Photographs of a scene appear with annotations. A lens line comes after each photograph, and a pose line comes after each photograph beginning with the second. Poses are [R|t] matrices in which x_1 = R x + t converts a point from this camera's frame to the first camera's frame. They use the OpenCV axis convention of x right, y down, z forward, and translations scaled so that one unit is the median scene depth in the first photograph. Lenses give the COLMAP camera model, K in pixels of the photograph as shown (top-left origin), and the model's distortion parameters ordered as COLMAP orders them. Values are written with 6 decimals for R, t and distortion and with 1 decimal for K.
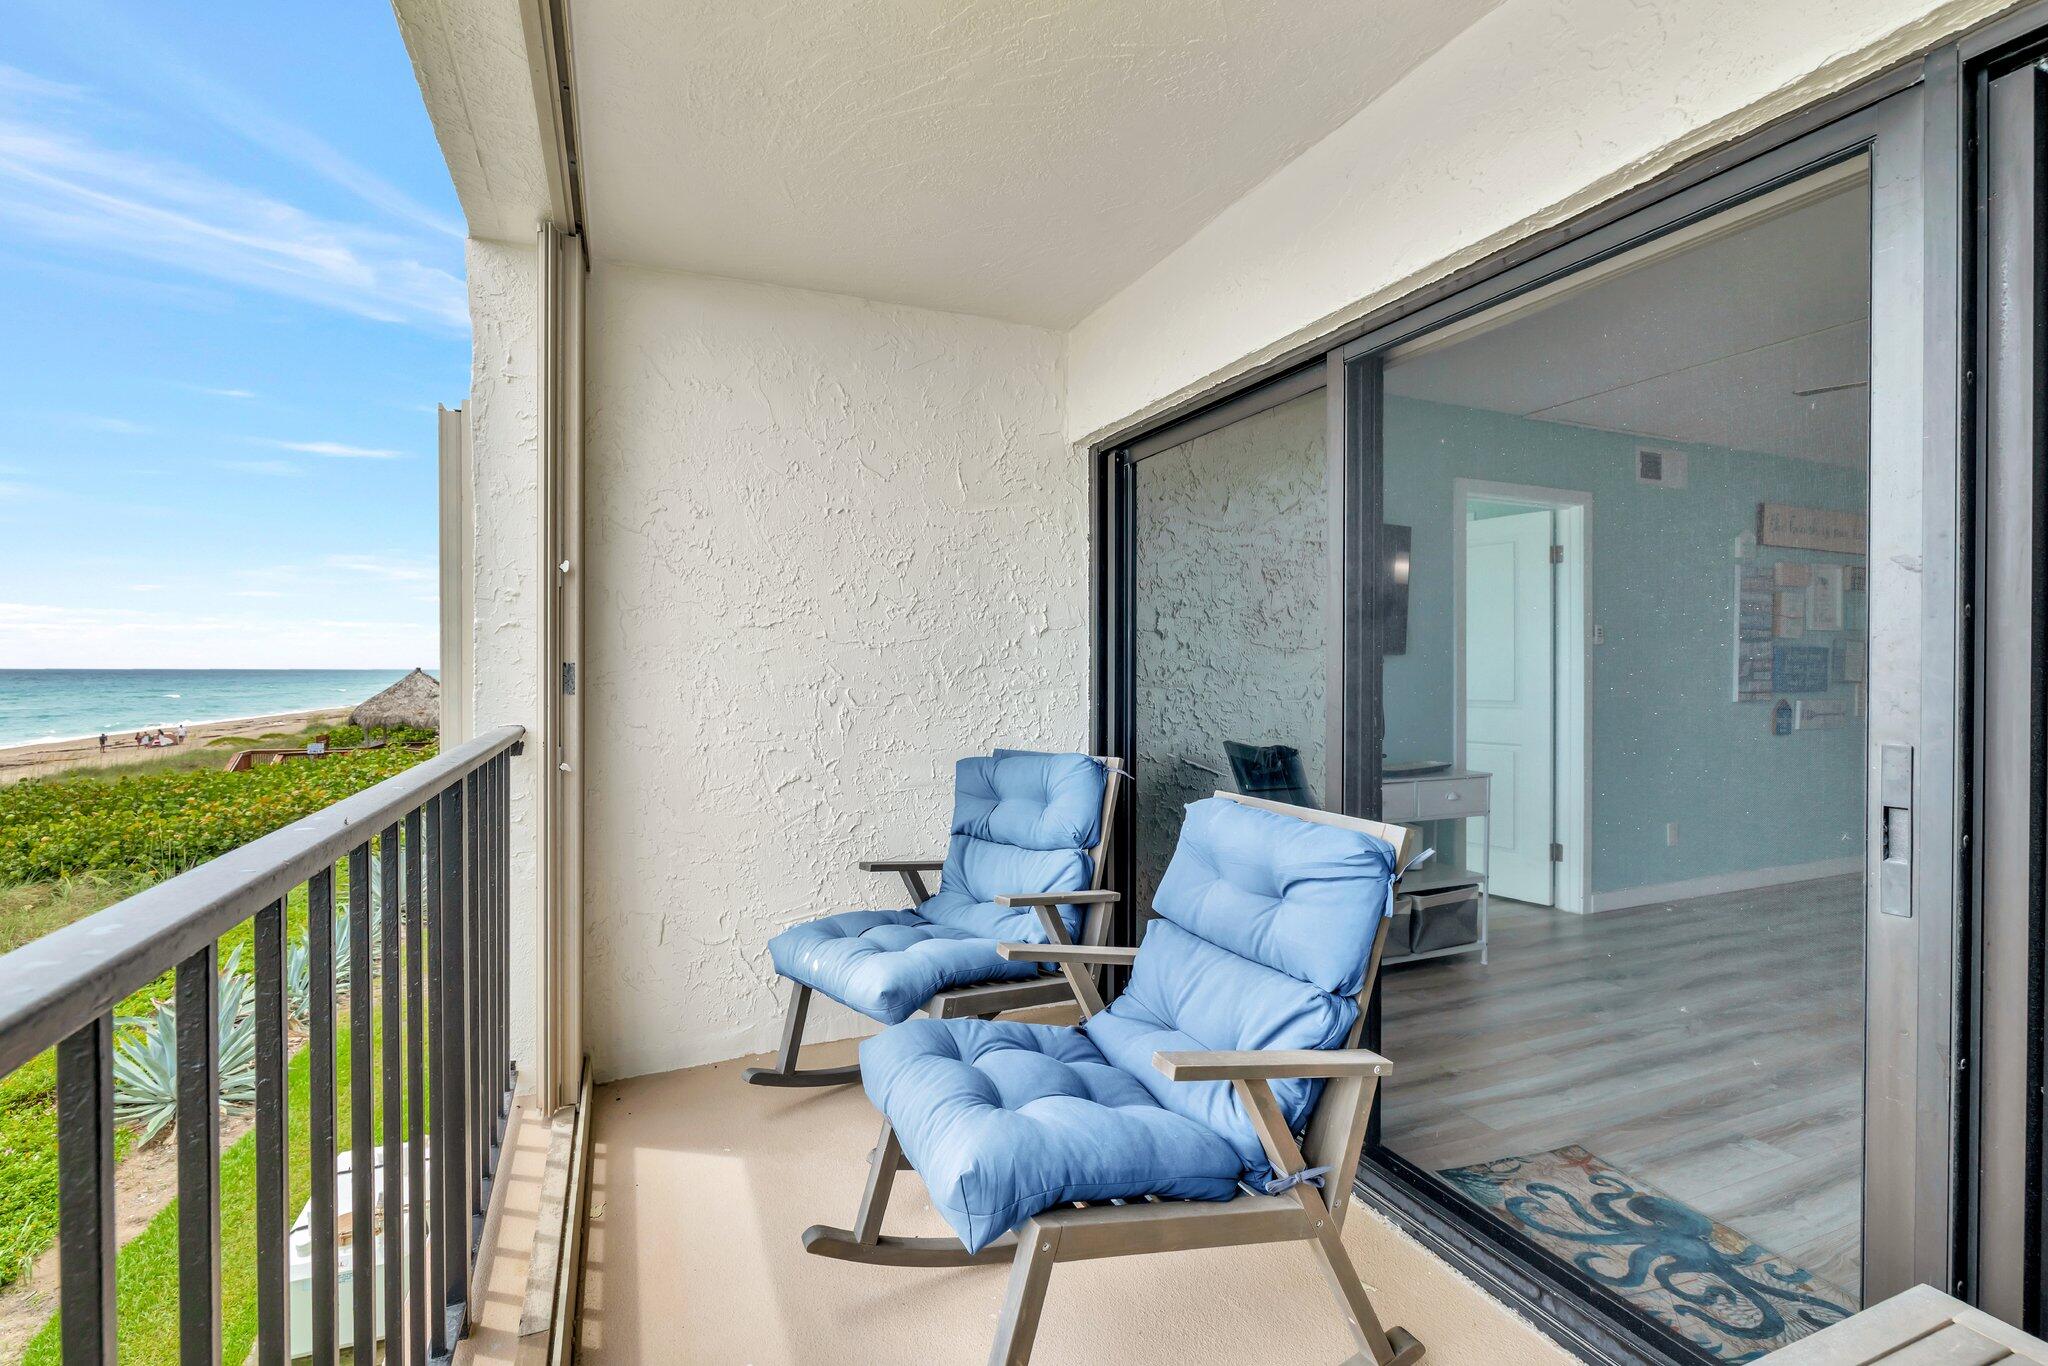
lens RADIAL K [[908.6, 0, 1018.1], [0, 908.6, 677.1], [0, 0, 1]] dist [-0.000694, 0.000350]
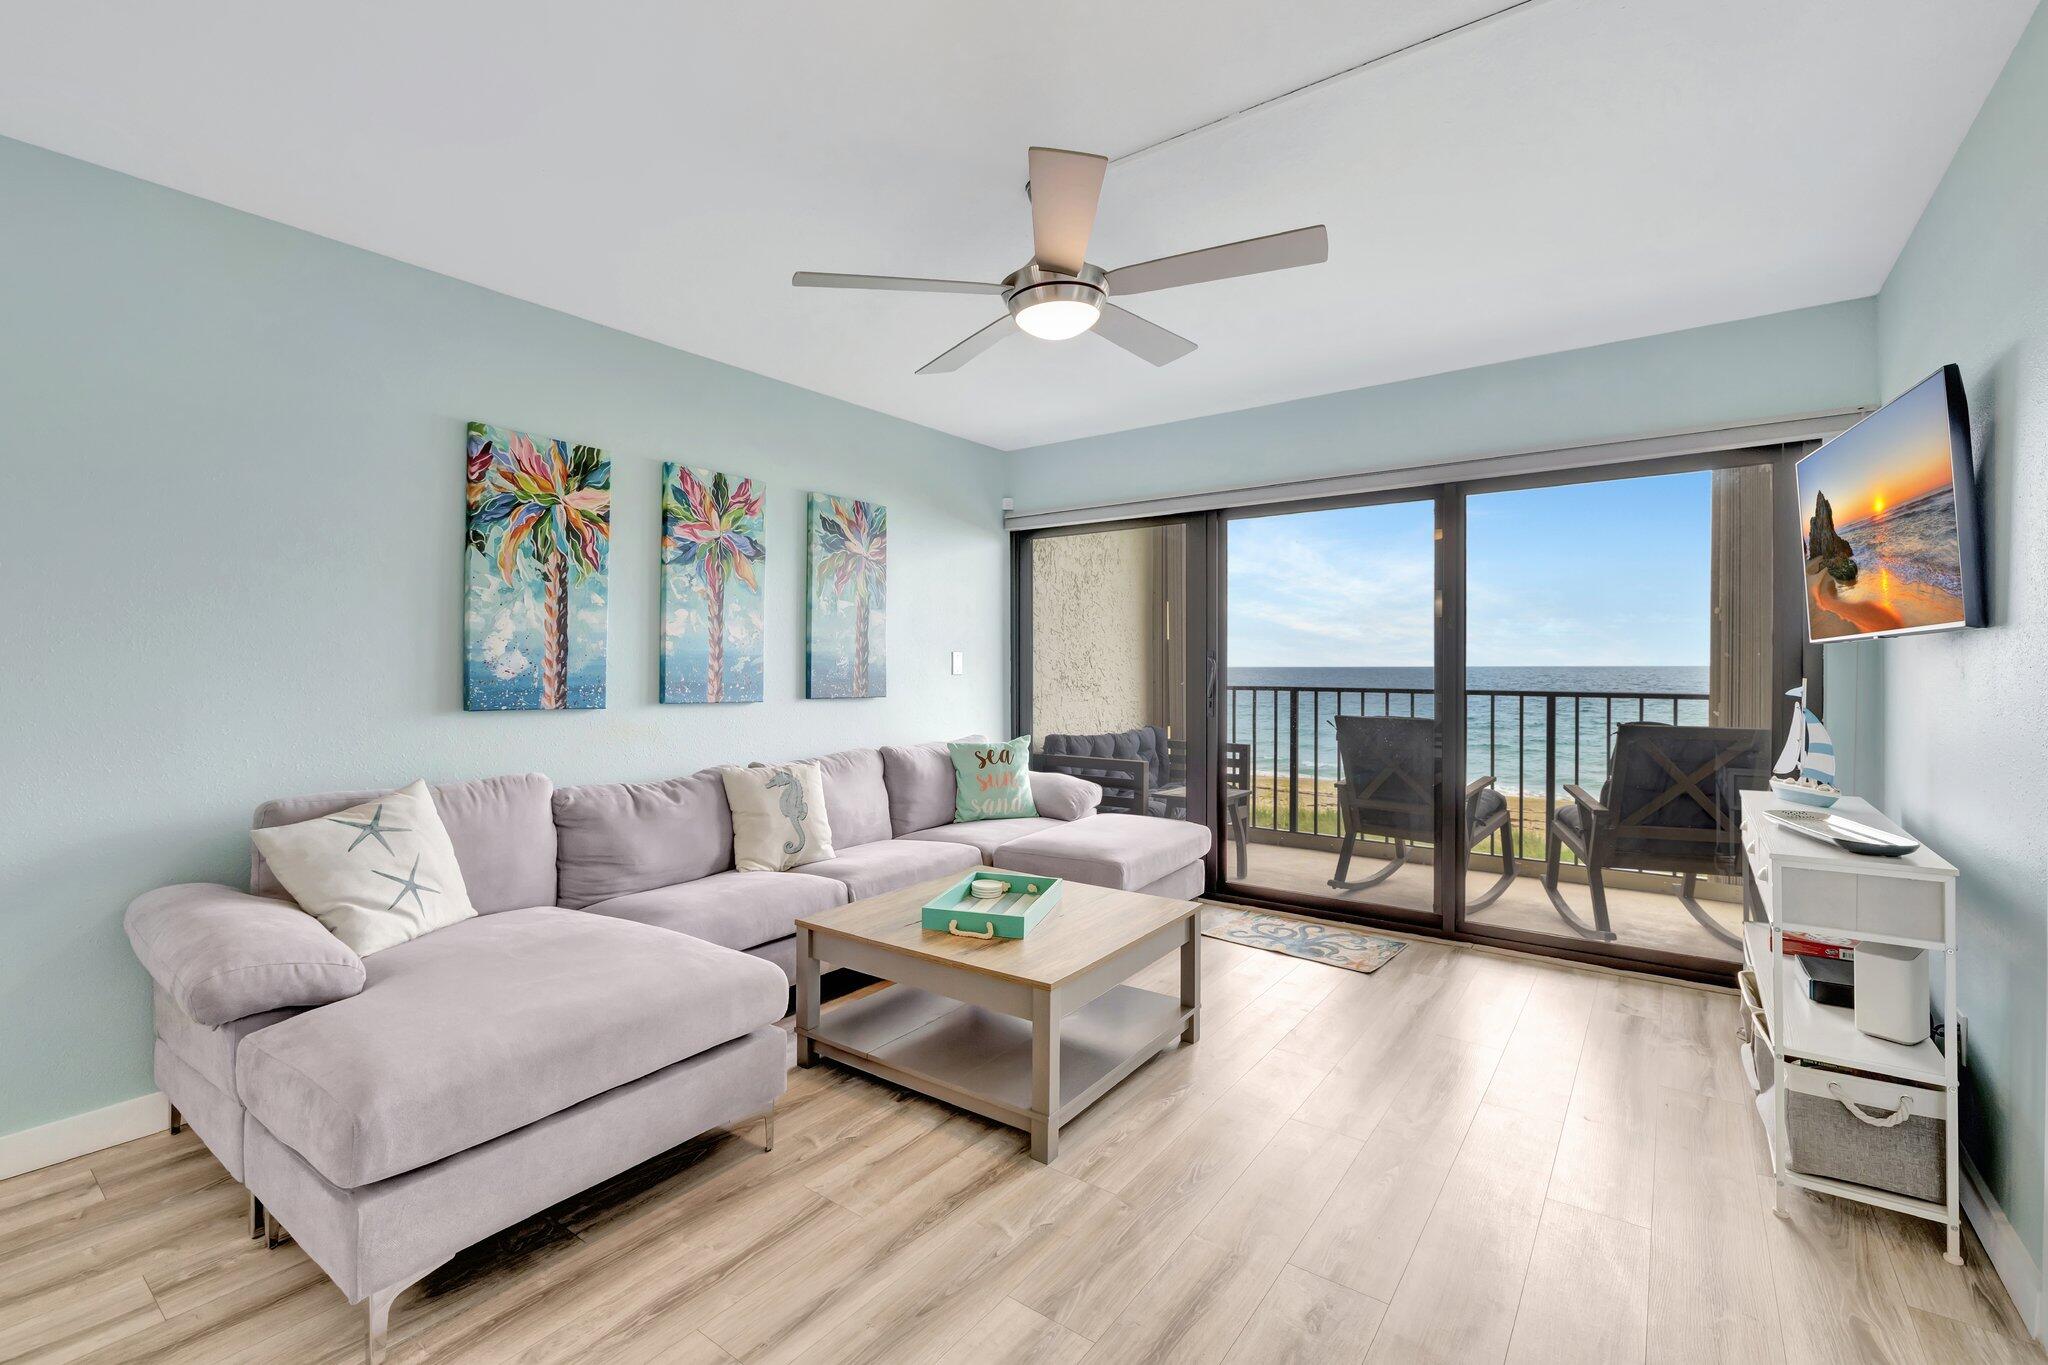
lens RADIAL K [[893.1, 0, 1010.1], [0, 893.1, 661.8], [0, 0, 1]] dist [0.000668, 0.000431]
pose [[-0.862489, -0.003999, -0.506059, 0.951819], [-0.006130, 0.999978, 0.002546, -0.004847], [0.506038, 0.005298, -0.862495, 0.994904]]
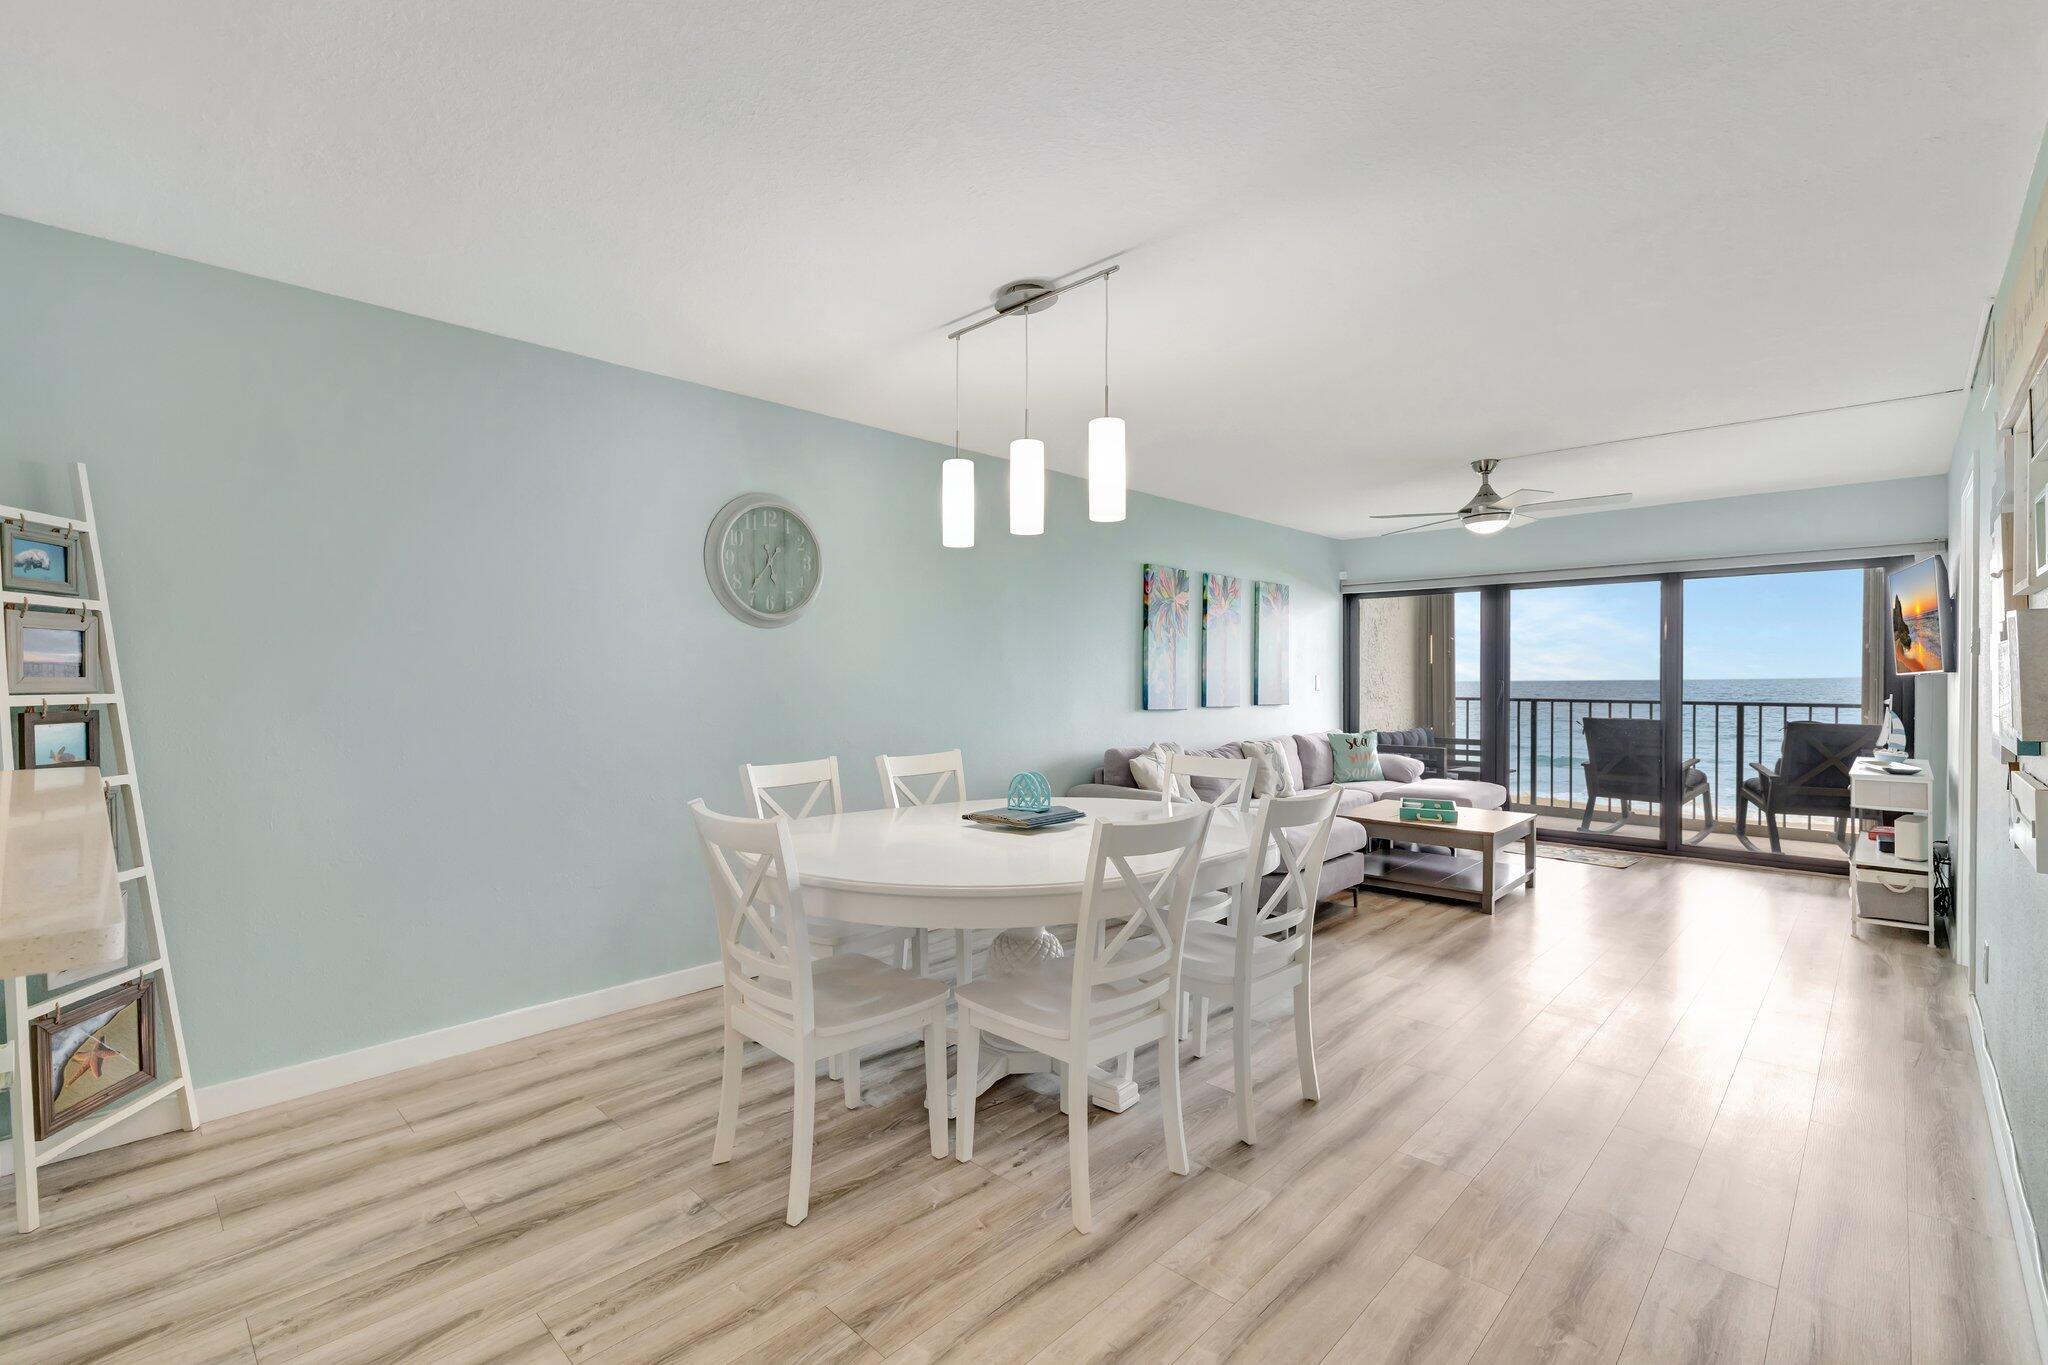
lens RADIAL K [[902.2, 0, 1020.3], [0, 902.2, 680.8], [0, 0, 1]] dist [0.000468, 0.000201]
pose [[-0.919442, 0.000662, -0.393225, 1.605016], [-0.004161, 0.999926, 0.011414, -0.020082], [0.393203, 0.012131, -0.919372, 1.342261]]
